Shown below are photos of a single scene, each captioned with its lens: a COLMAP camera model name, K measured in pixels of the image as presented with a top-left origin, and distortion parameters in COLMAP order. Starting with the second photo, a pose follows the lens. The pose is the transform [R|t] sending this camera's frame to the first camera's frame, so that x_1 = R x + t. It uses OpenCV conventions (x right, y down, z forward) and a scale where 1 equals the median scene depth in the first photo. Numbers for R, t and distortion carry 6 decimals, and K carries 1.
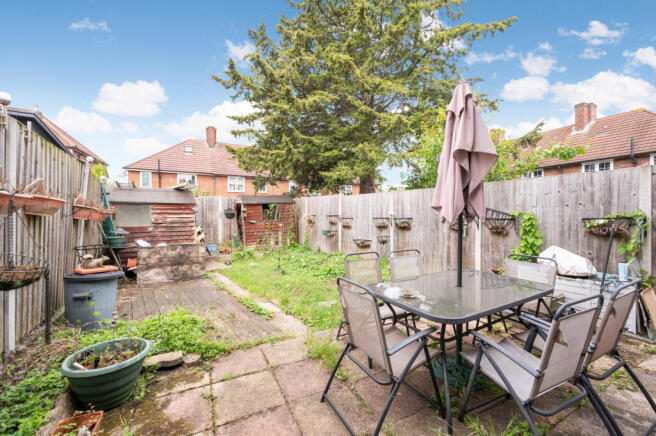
lens RADIAL K [[260.9, 0, 326.3], [0, 260.9, 214.6], [0, 0, 1]] dist [0.000396, 0.000084]
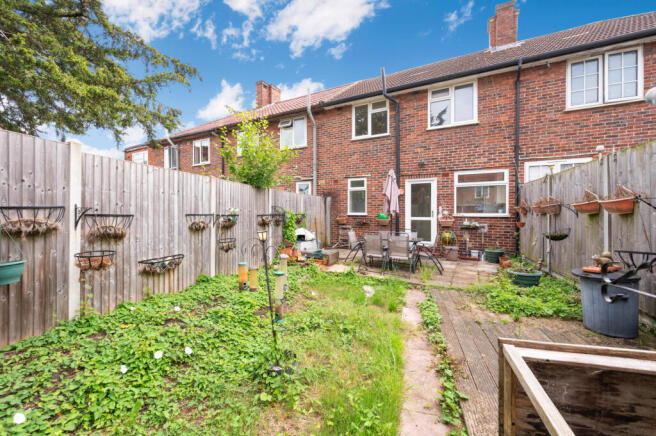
lens RADIAL K [[260.9, 0, 328.4], [0, 260.9, 215.6], [0, 0, 1]] dist [0.000396, 0.000084]
pose [[-0.586394, 0.001509, 0.810024, -0.183830], [-0.002802, 0.999989, -0.003891, 0.006666], [-0.810021, -0.004551, -0.586383, 0.416313]]
